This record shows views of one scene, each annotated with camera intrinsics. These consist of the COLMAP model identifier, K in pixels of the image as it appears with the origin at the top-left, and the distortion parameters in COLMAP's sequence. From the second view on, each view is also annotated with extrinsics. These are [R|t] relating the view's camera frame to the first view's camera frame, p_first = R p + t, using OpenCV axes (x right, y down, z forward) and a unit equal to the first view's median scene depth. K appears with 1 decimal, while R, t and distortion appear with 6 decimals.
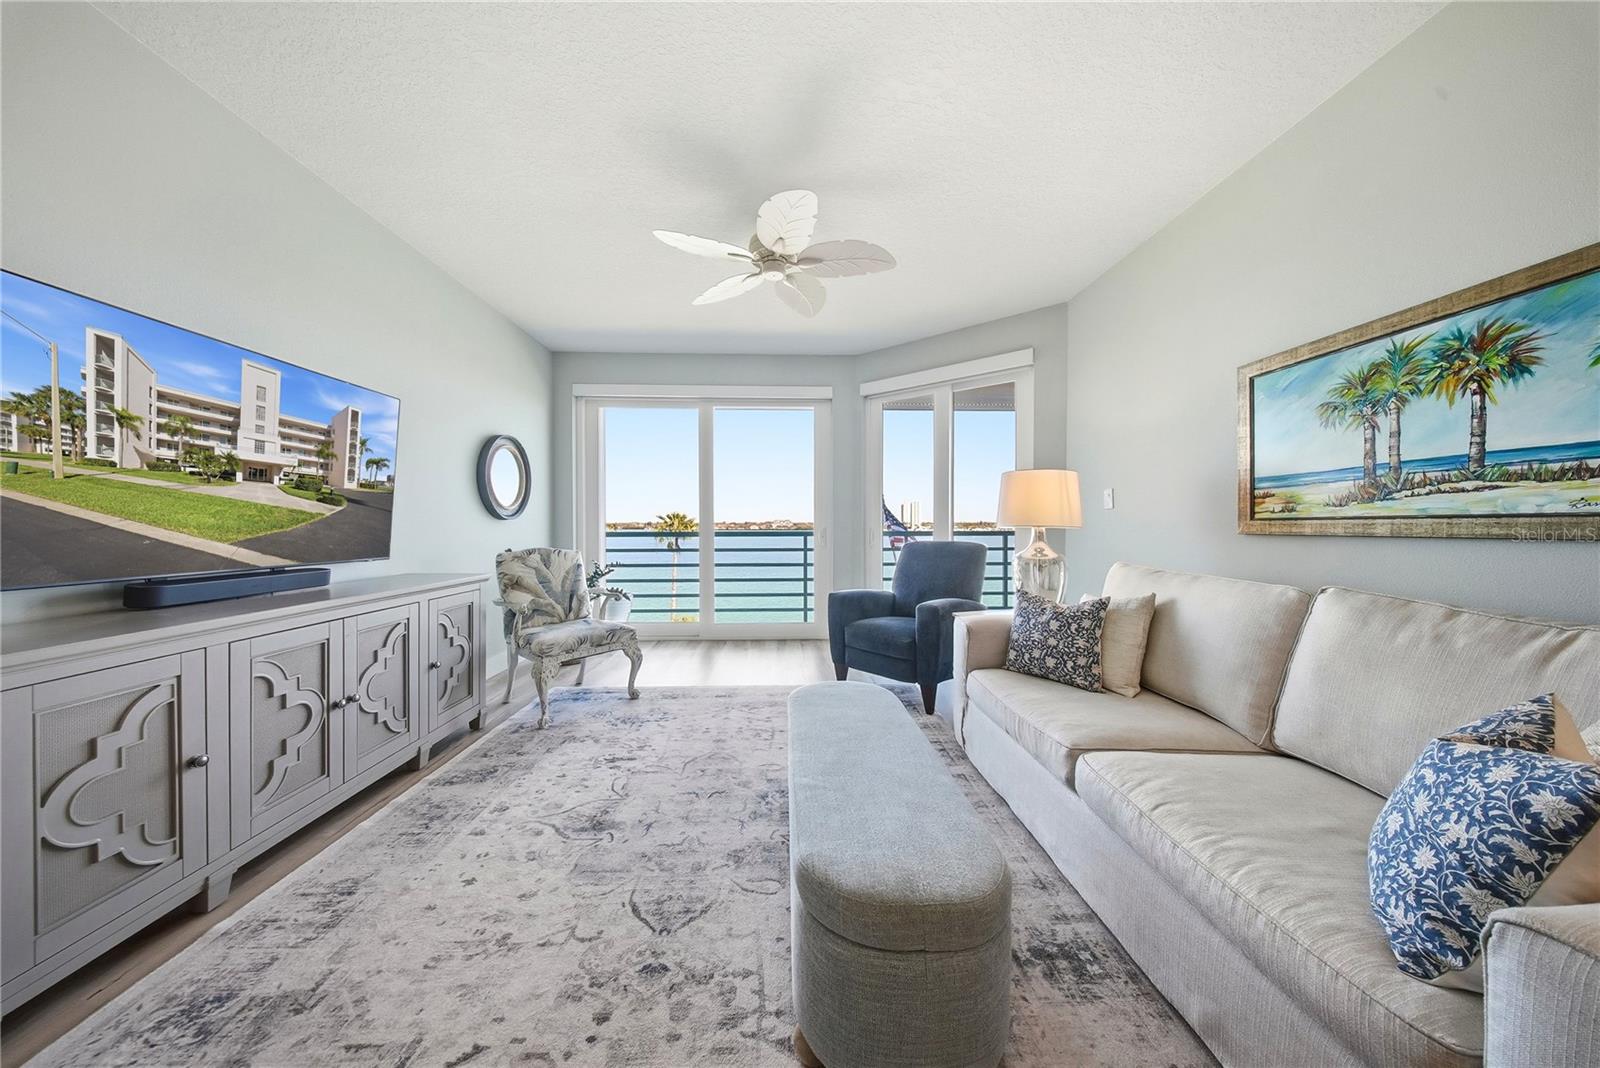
lens RADIAL K [[528.5, 0, 798.0], [0, 528.5, 524.3], [0, 0, 1]] dist [-0.007580, -0.000089]
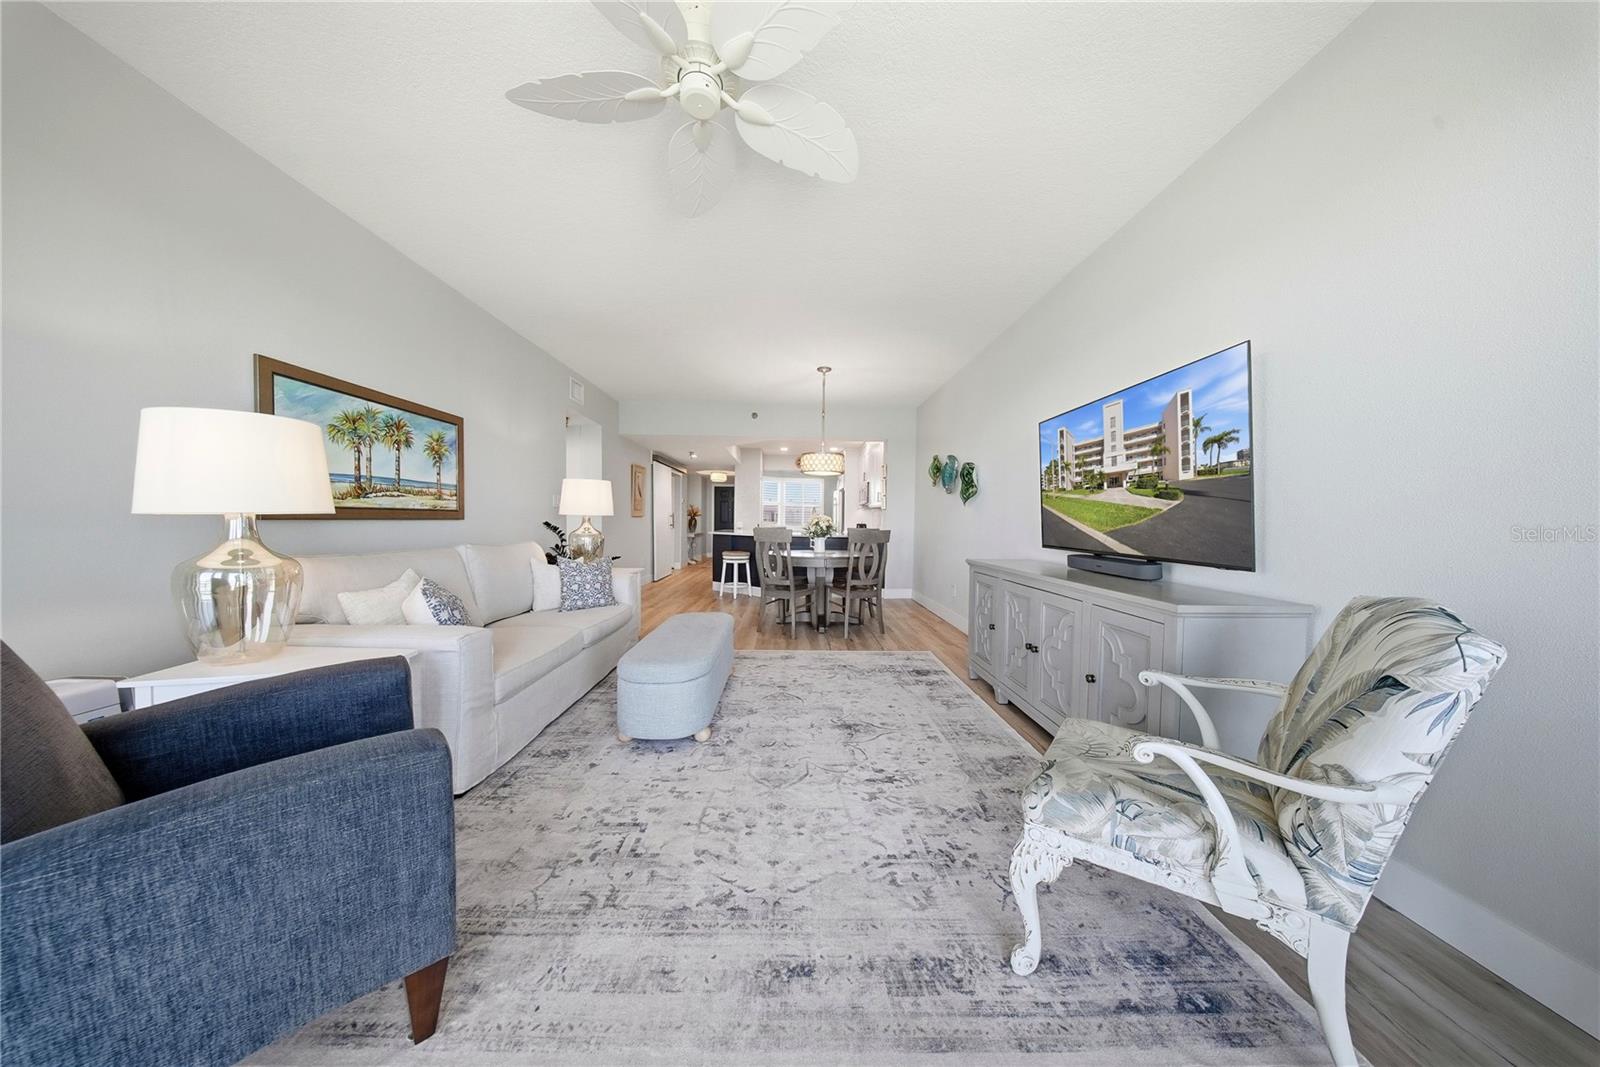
lens RADIAL K [[439.9, 0, 800.0], [0, 439.9, 523.0], [0, 0, 1]] dist [-0.000205, -0.000012]
pose [[-0.999945, -0.009977, -0.003097, -0.222817], [-0.009994, 0.999936, 0.005370, 0.010865], [0.003043, 0.005401, -0.999981, 2.067556]]
